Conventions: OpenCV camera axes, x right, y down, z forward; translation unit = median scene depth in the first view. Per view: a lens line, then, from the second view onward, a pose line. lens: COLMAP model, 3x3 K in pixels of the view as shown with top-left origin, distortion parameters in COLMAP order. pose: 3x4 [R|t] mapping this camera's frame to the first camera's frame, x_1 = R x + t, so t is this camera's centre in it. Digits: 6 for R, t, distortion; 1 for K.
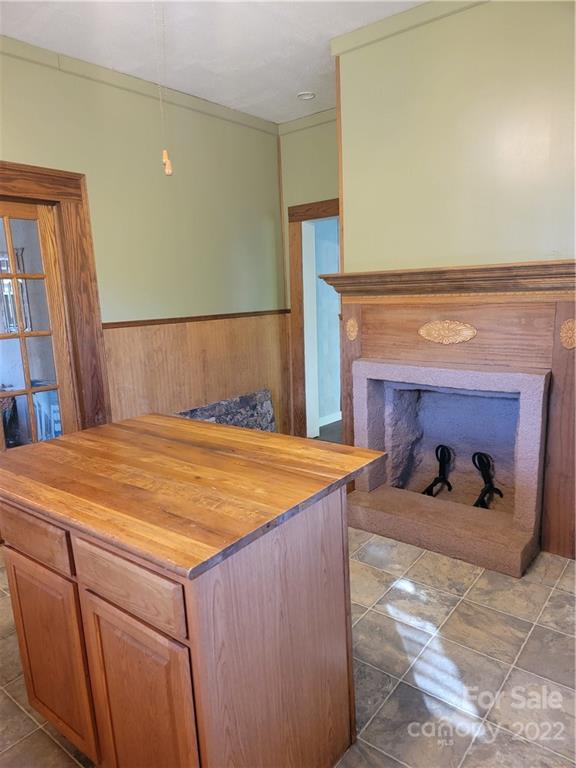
lens RADIAL K [[534.0, 0, 289.1], [0, 534.0, 386.0], [0, 0, 1]] dist [0.059310, -0.028872]
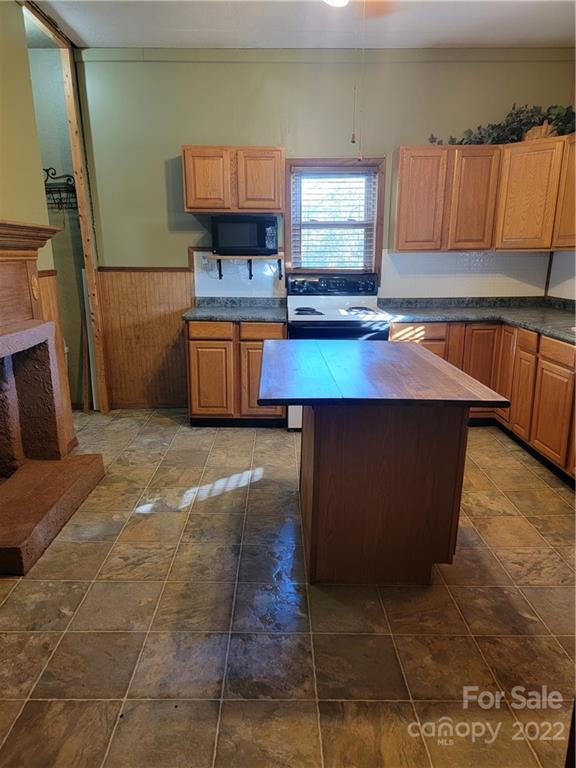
lens RADIAL K [[534.0, 0, 287.6], [0, 534.0, 386.3], [0, 0, 1]] dist [0.059310, -0.028872]
pose [[-0.641170, -0.151674, 0.752261, -0.893431], [0.162890, 0.931037, 0.326554, -0.217237], [-0.749912, 0.331913, -0.572246, 1.498693]]
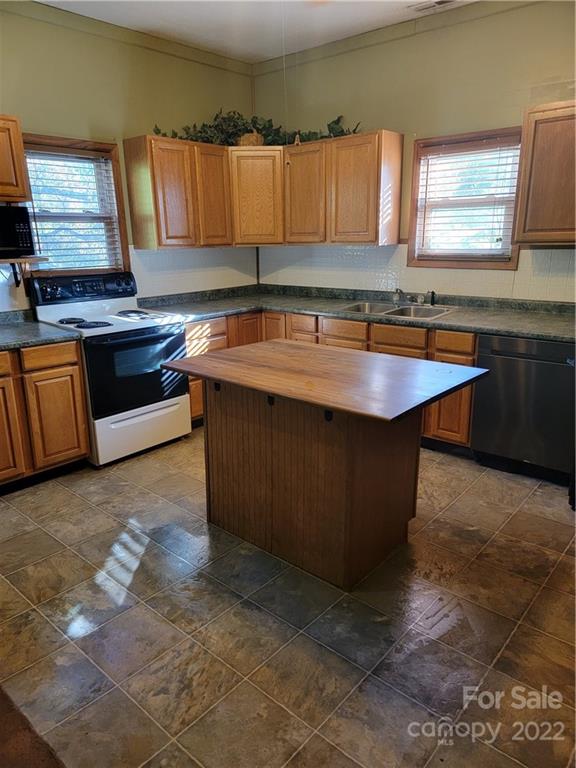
lens RADIAL K [[534.0, 0, 290.3], [0, 534.0, 381.6], [0, 0, 1]] dist [0.059310, -0.028872]
pose [[-0.998377, 0.040759, 0.039774, -0.162936], [0.054091, 0.897172, 0.438356, -0.333916], [-0.017817, 0.439796, -0.897921, 1.744066]]
